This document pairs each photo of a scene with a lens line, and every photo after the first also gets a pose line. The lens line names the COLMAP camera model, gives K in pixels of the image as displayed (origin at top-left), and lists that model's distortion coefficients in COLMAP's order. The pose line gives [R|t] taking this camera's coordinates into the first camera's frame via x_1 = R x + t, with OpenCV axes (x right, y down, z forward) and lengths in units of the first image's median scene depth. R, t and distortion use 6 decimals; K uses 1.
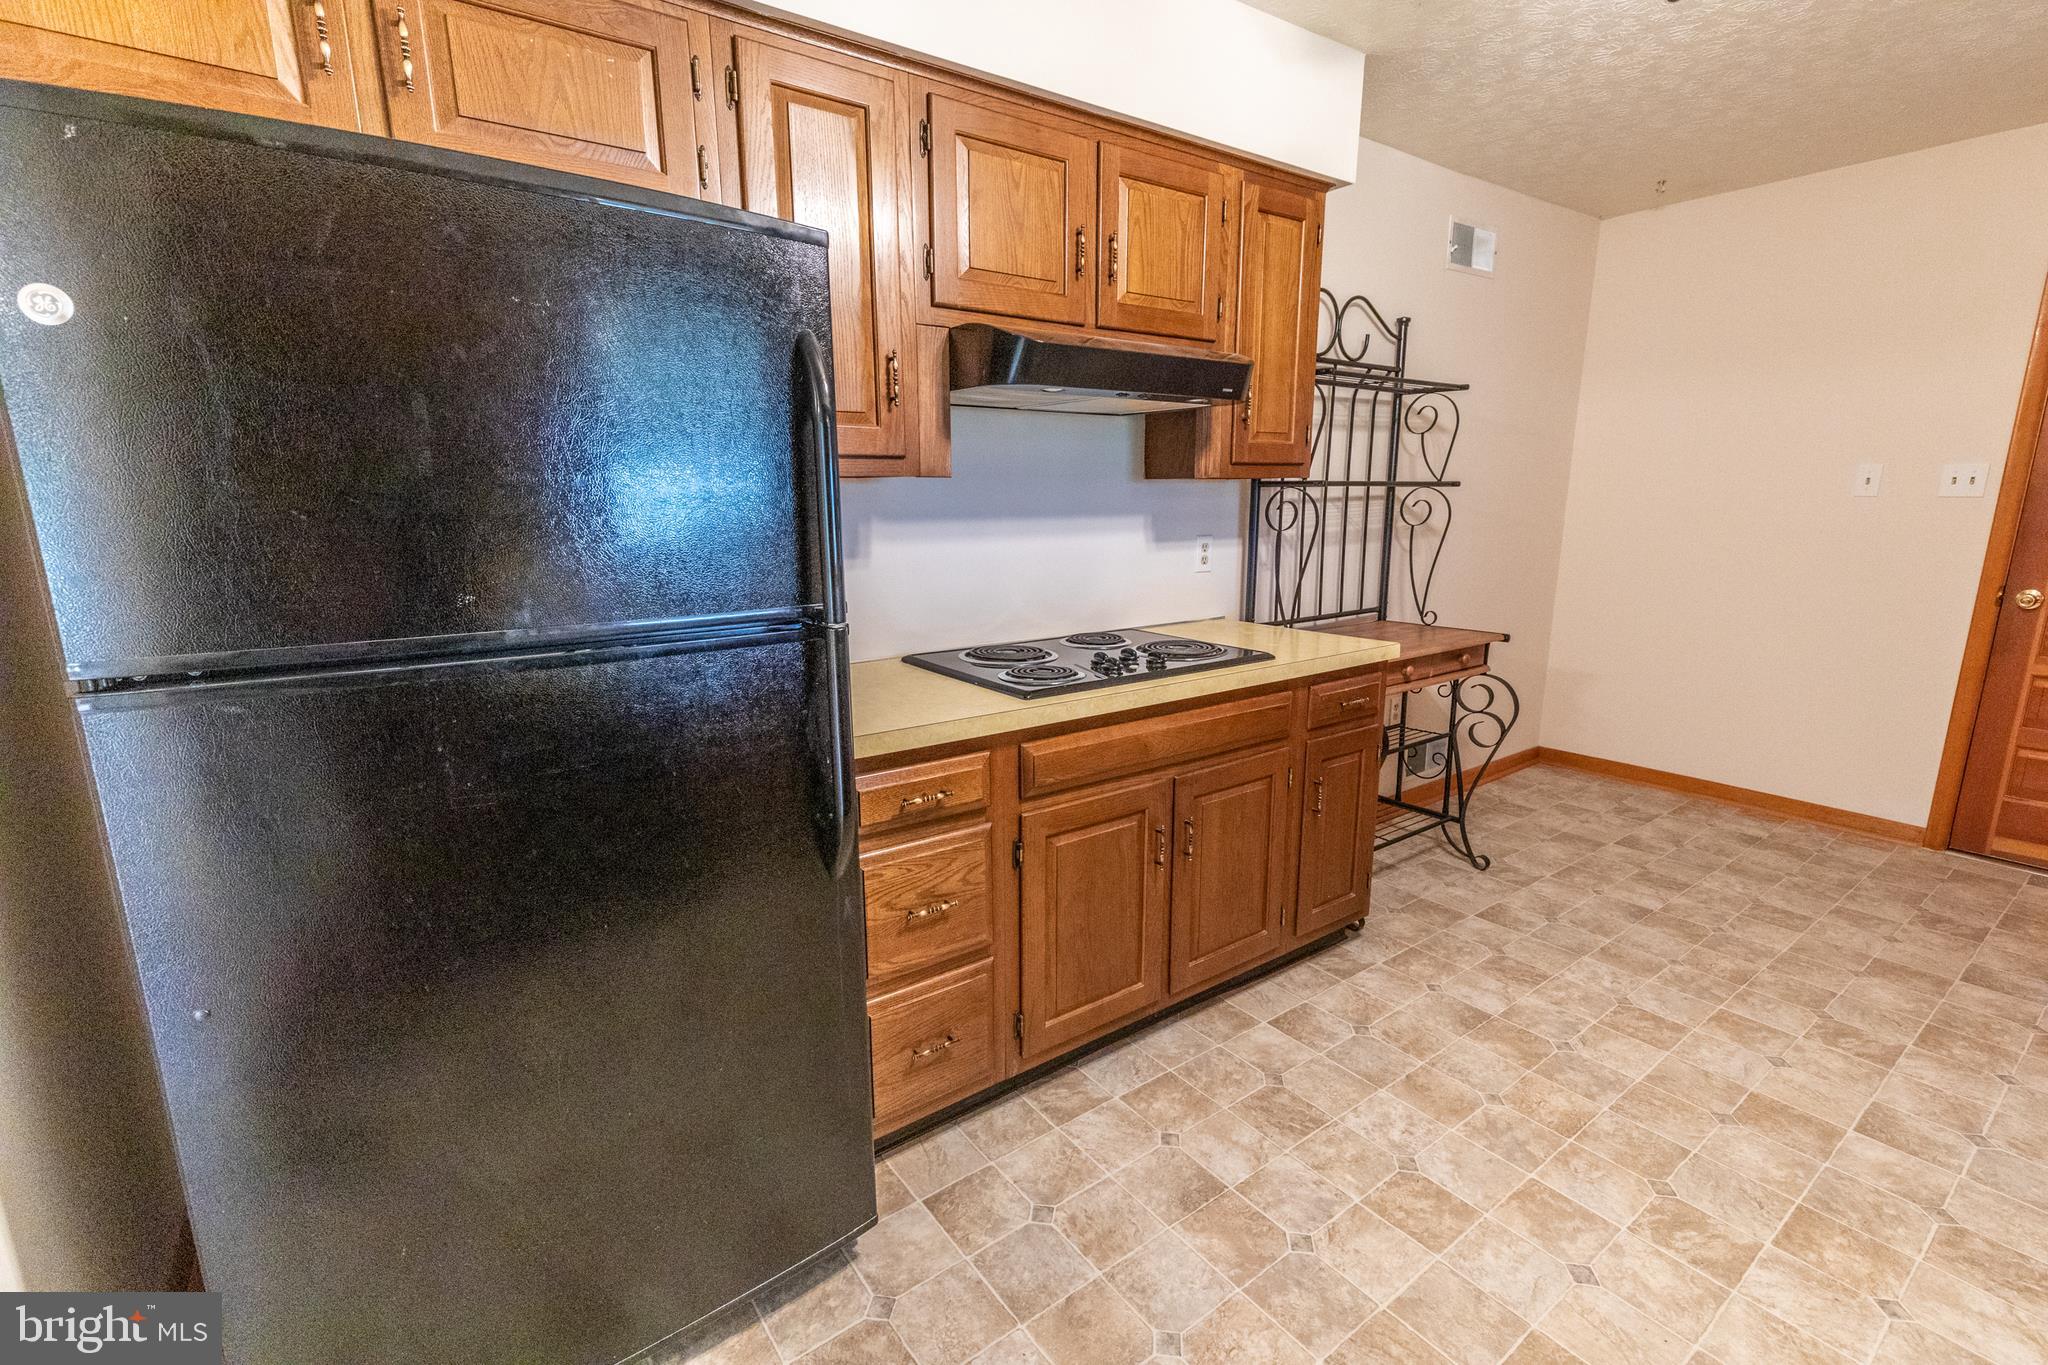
lens RADIAL K [[920.2, 0, 1028.8], [0, 920.2, 689.0], [0, 0, 1]] dist [0.007868, 0.000039]
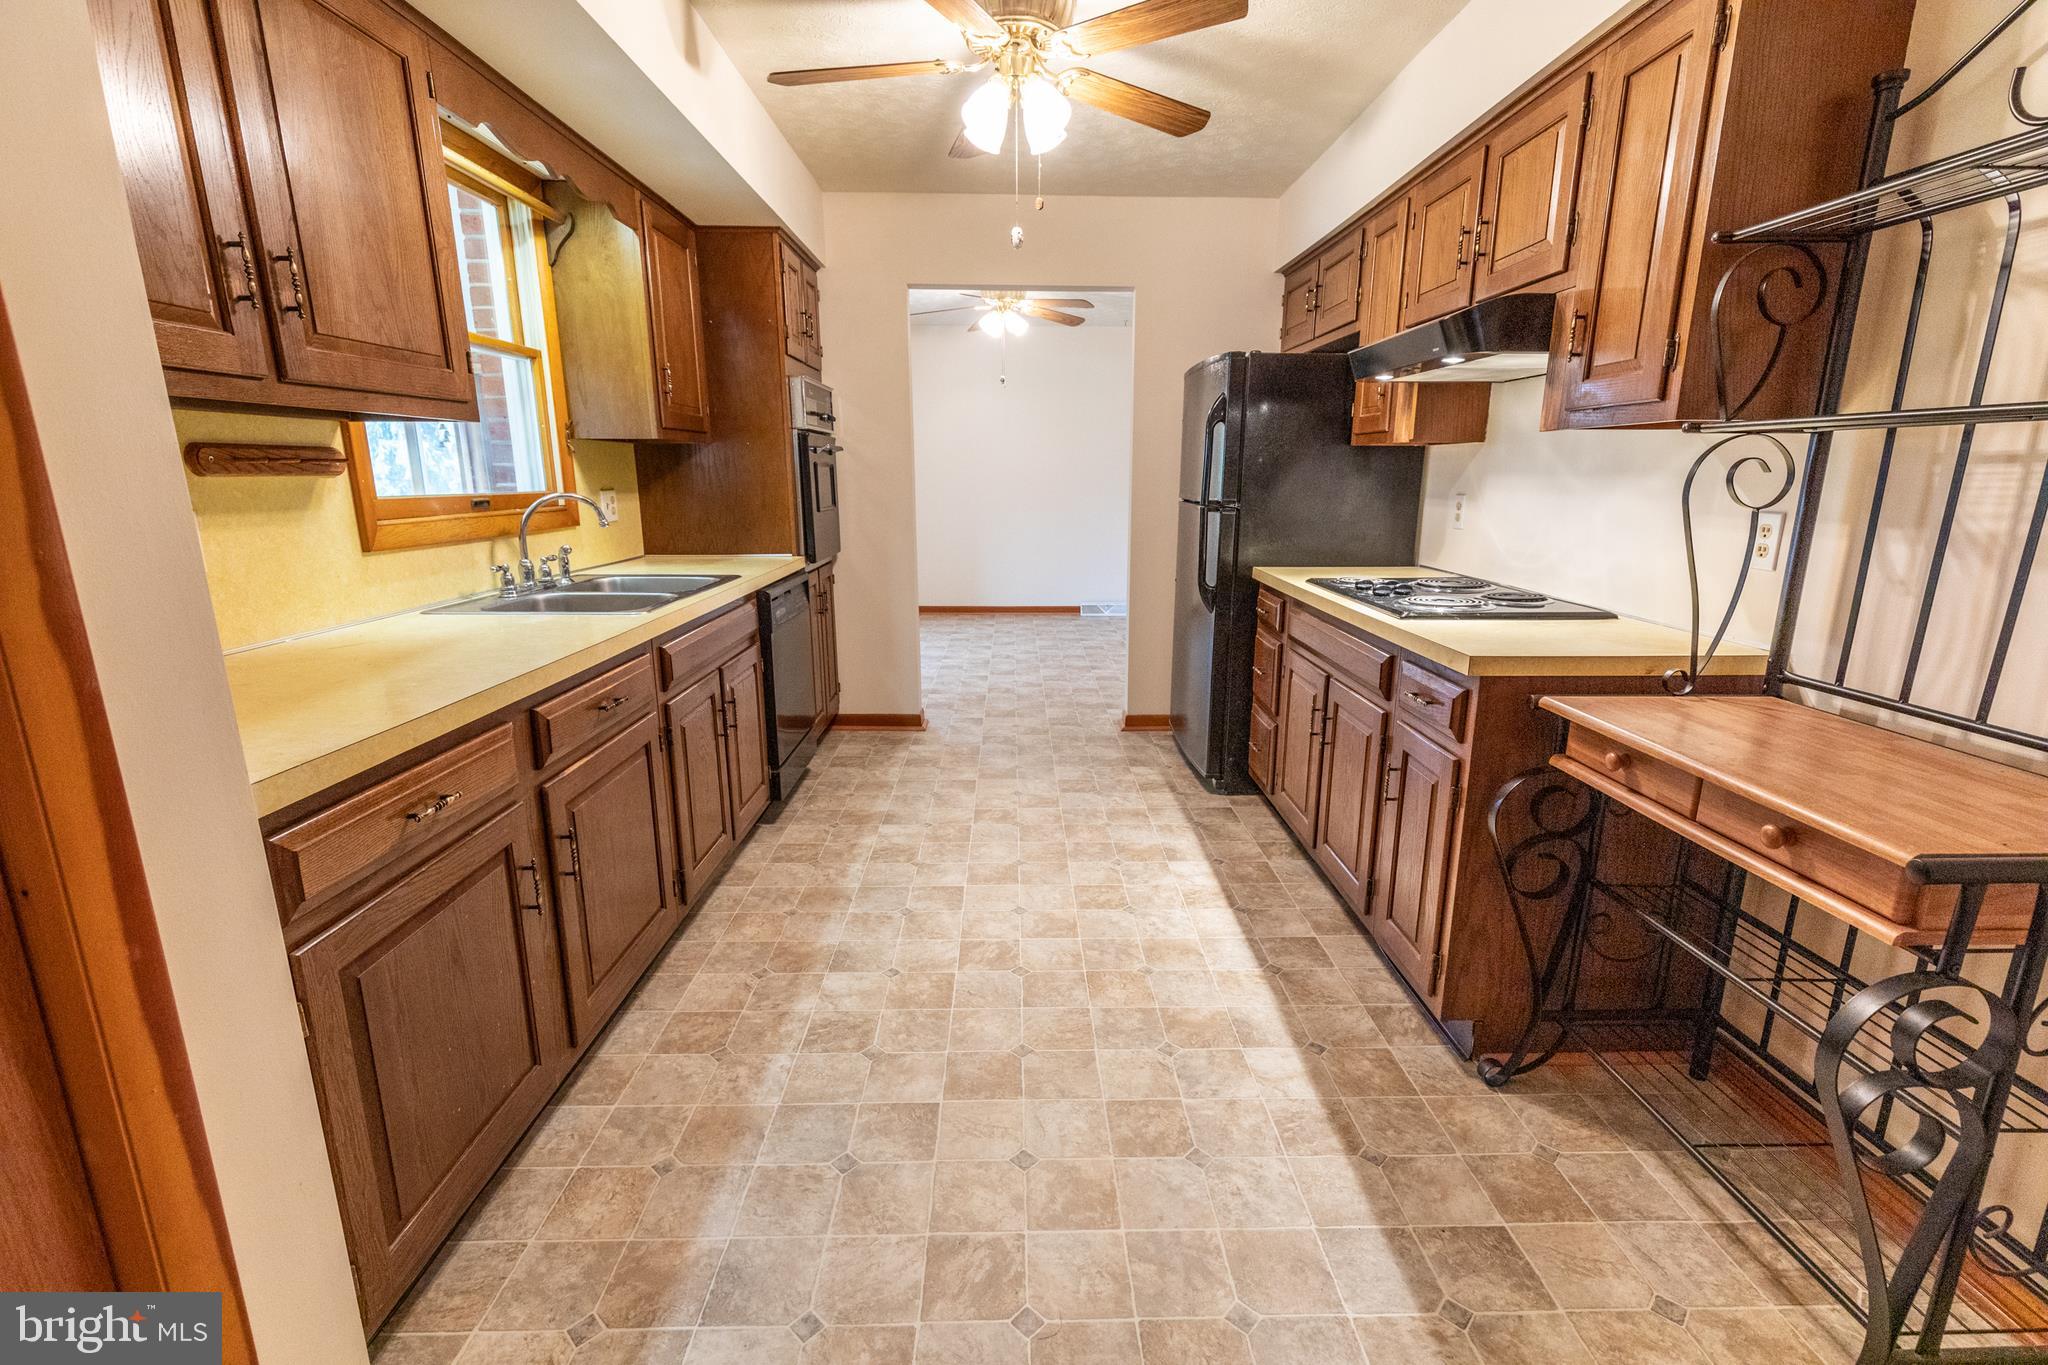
lens RADIAL K [[920.2, 0, 1027.9], [0, 920.2, 685.8], [0, 0, 1]] dist [0.007868, 0.000039]
pose [[-0.581712, 0.188242, -0.791313, 1.355053], [-0.172075, 0.922353, 0.345911, -0.250523], [0.794985, 0.337386, -0.504152, 1.262021]]
